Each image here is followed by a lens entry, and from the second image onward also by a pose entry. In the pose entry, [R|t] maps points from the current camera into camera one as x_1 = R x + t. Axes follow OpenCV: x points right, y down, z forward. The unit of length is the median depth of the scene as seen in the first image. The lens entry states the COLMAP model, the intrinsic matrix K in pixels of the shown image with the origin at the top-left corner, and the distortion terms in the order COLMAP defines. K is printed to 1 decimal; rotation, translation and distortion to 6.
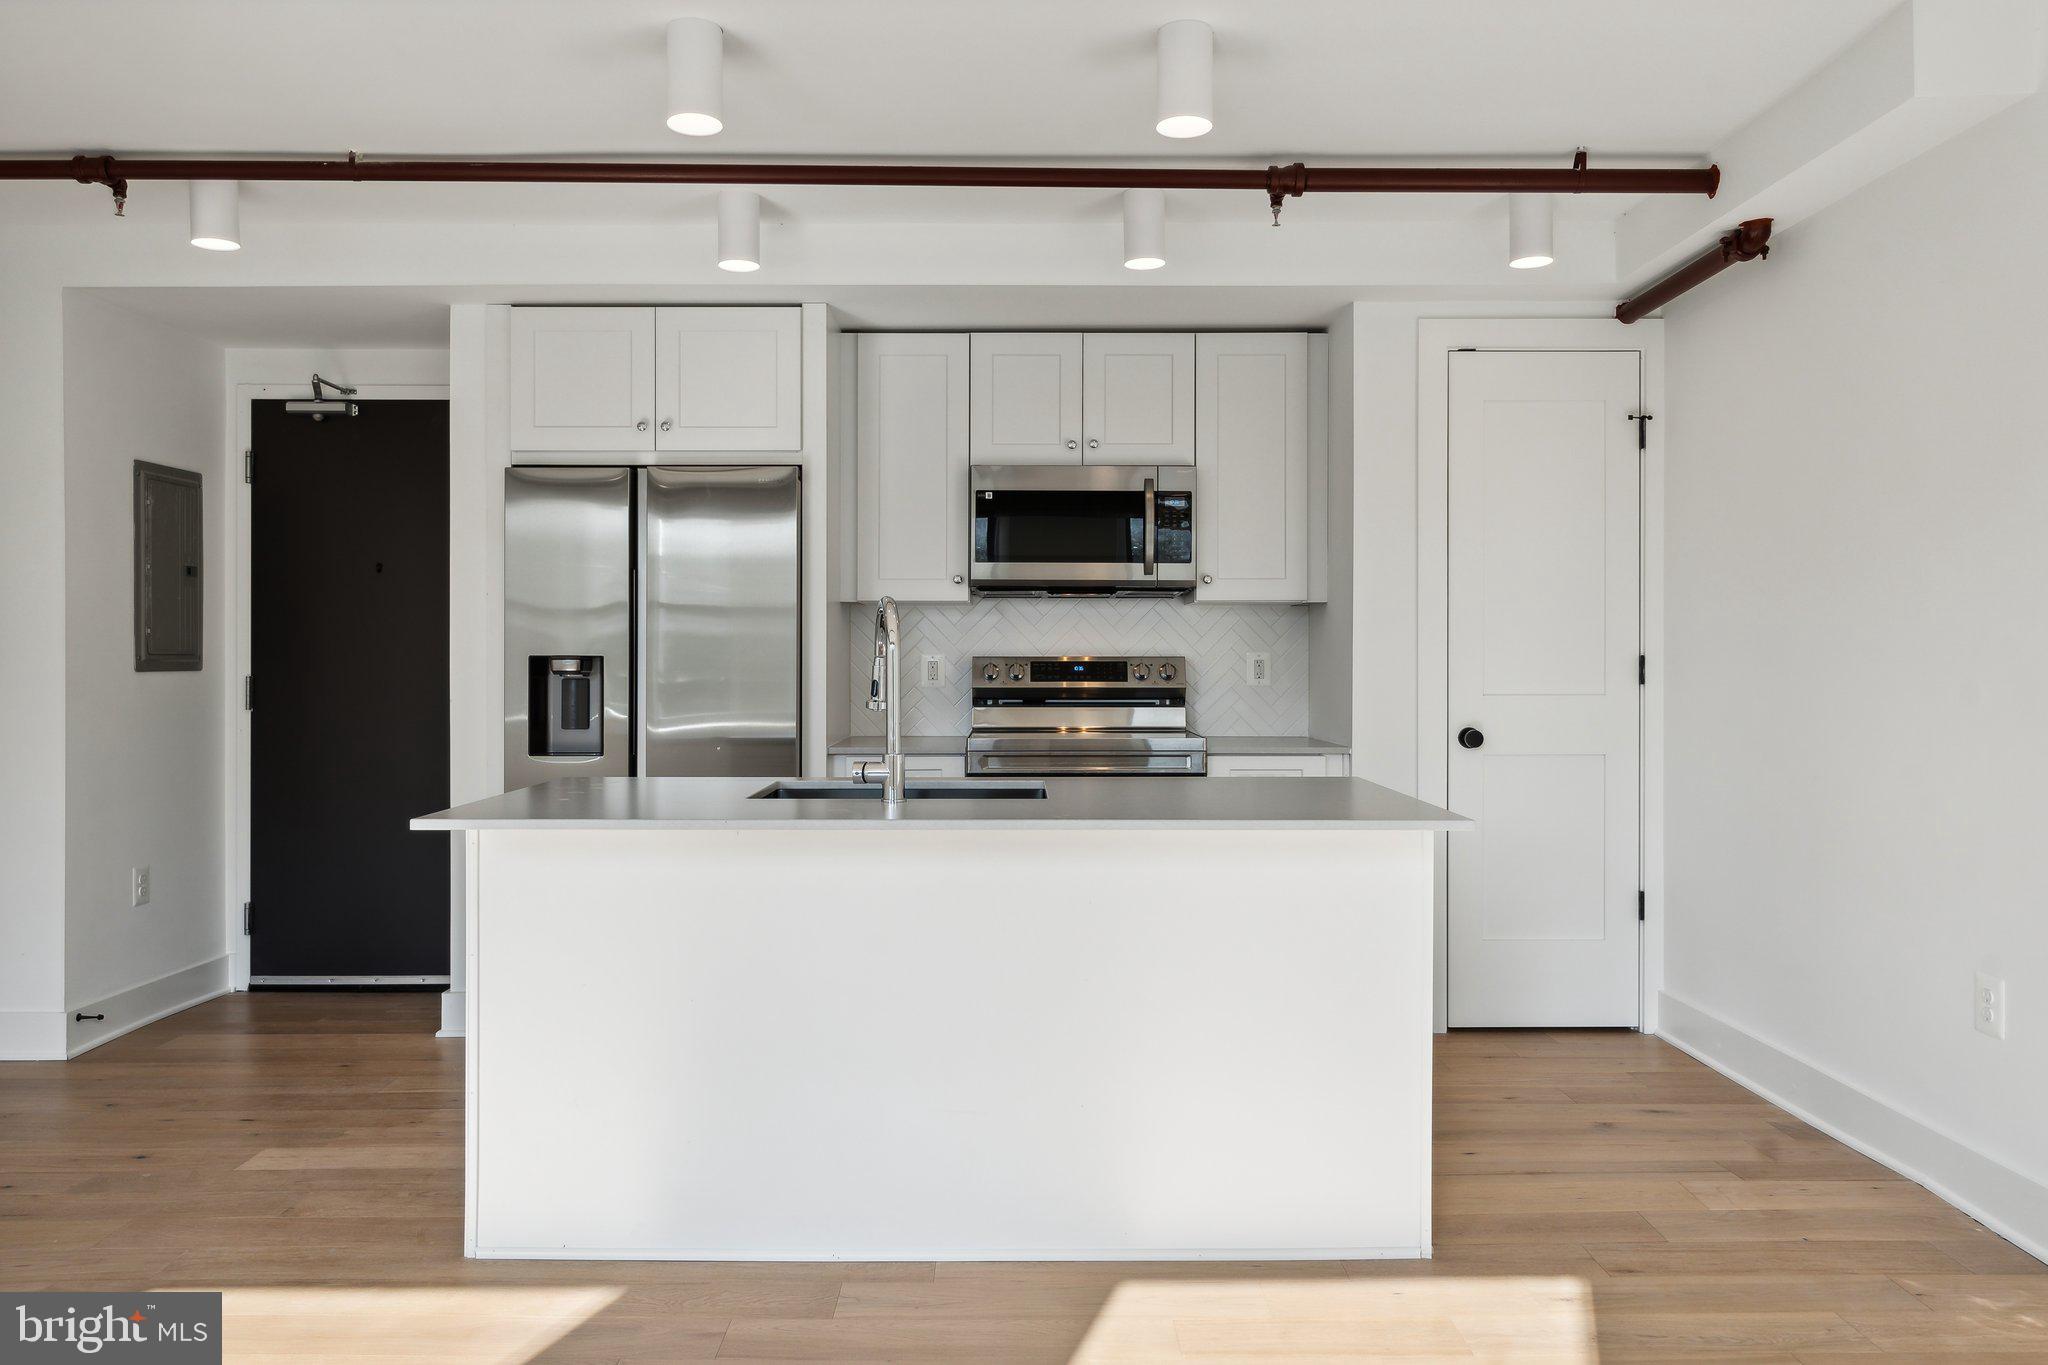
lens RADIAL K [[1451.2, 0, 1027.4], [0, 1451.2, 636.0], [0, 0, 1]] dist [-0.003362, -0.001488]
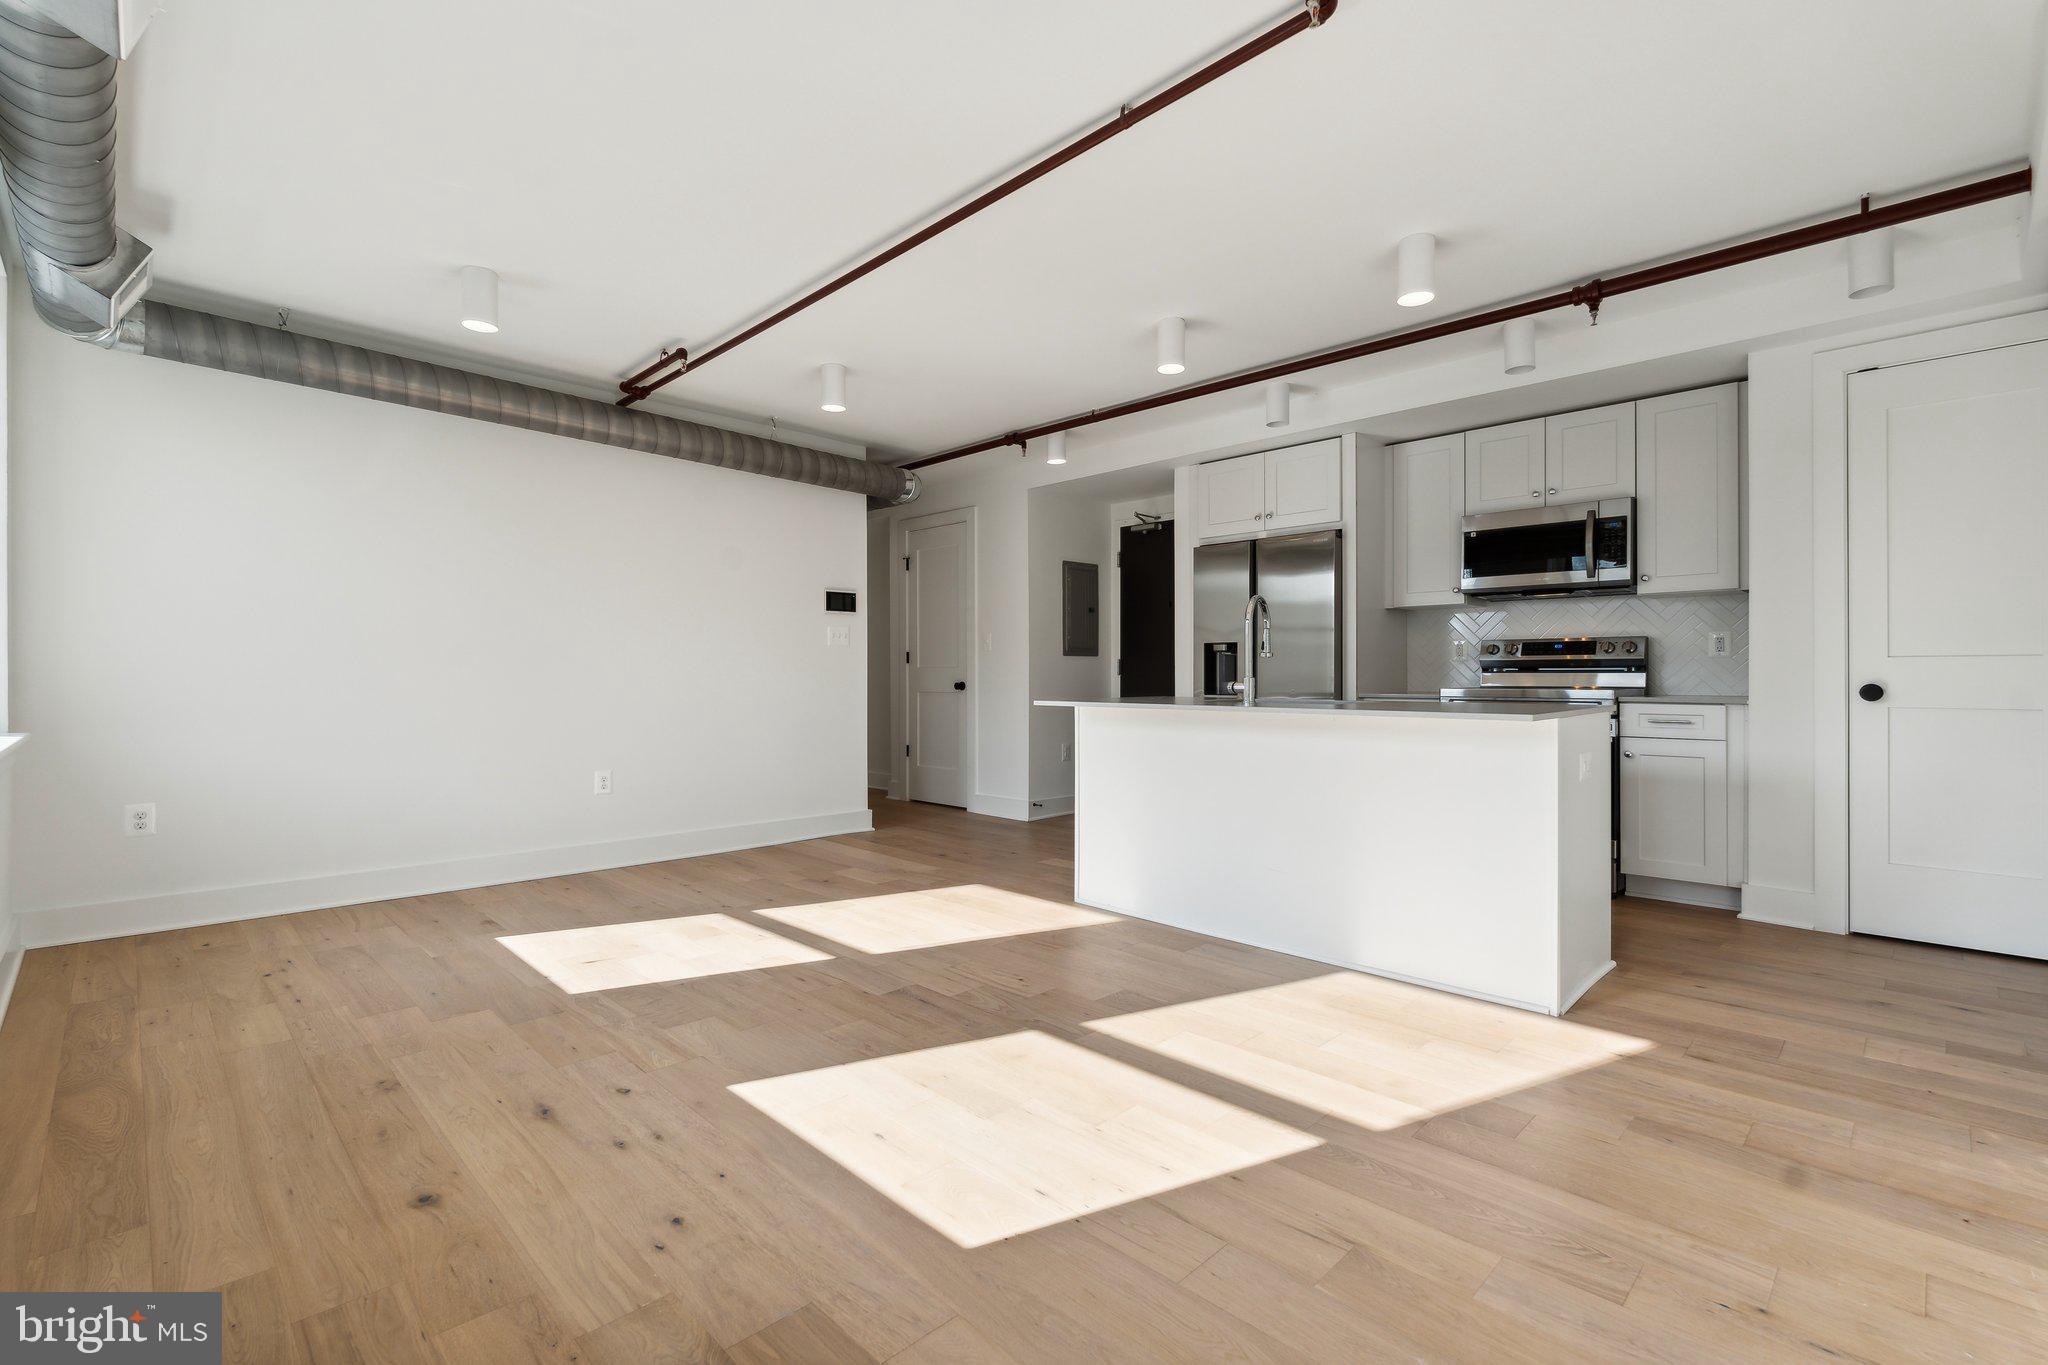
lens RADIAL K [[924.6, 0, 1024.4], [0, 924.6, 647.6], [0, 0, 1]] dist [-0.003283, -0.000647]
pose [[0.696557, -0.022606, -0.717145, 0.349474], [0.011358, 0.999726, -0.020482, 0.039168], [0.717411, 0.006122, 0.696623, -0.029623]]
